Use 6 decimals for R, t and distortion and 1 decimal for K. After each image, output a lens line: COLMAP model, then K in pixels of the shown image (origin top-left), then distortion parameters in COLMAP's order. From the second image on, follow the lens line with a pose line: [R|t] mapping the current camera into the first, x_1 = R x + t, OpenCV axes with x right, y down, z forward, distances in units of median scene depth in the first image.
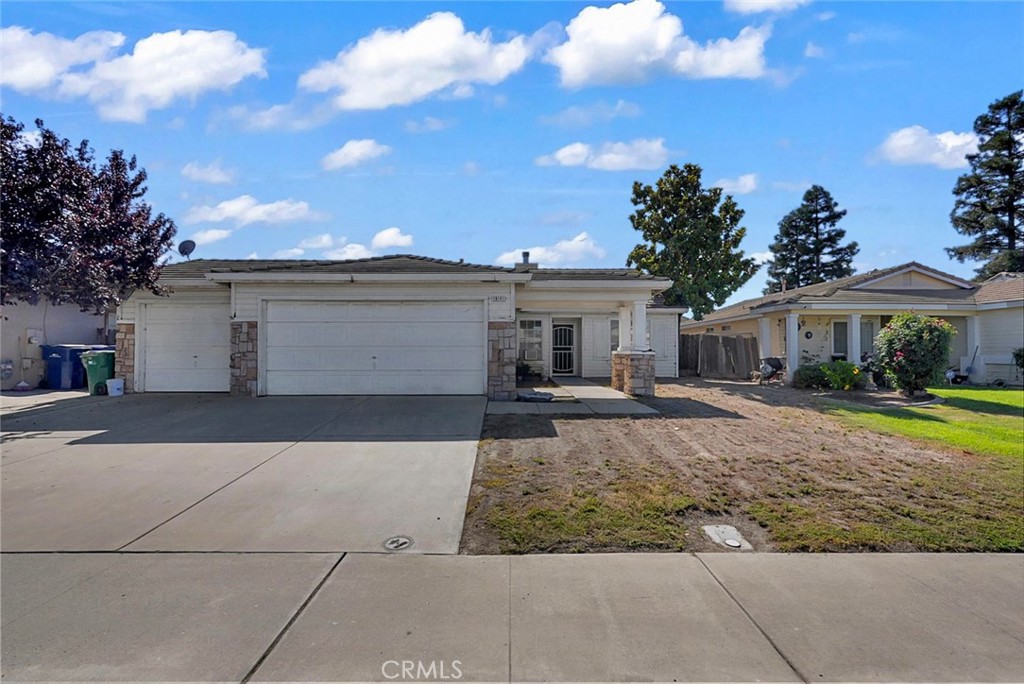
lens RADIAL K [[450.9, 0, 512.0], [0, 450.9, 345.2], [0, 0, 1]] dist [-0.000537, 0.000089]
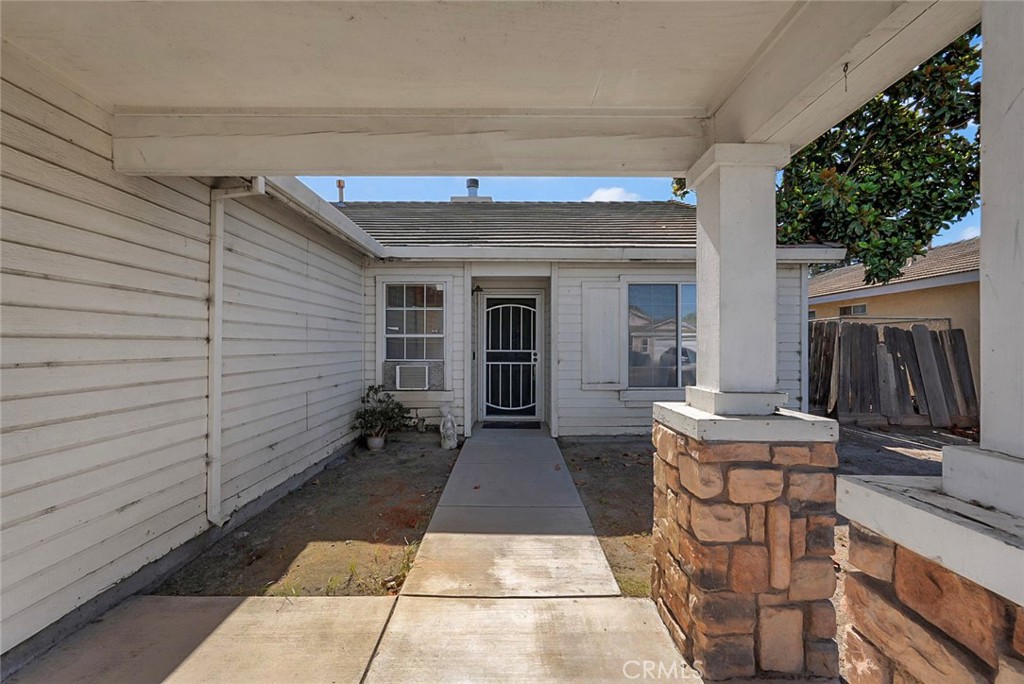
lens RADIAL K [[450.9, 0, 512.0], [0, 450.9, 345.2], [0, 0, 1]] dist [-0.000537, 0.000089]
pose [[0.999963, 0.001462, -0.008478, 0.117655], [-0.001291, 0.999797, 0.020124, -0.010893], [0.008505, -0.020112, 0.999762, 0.584726]]
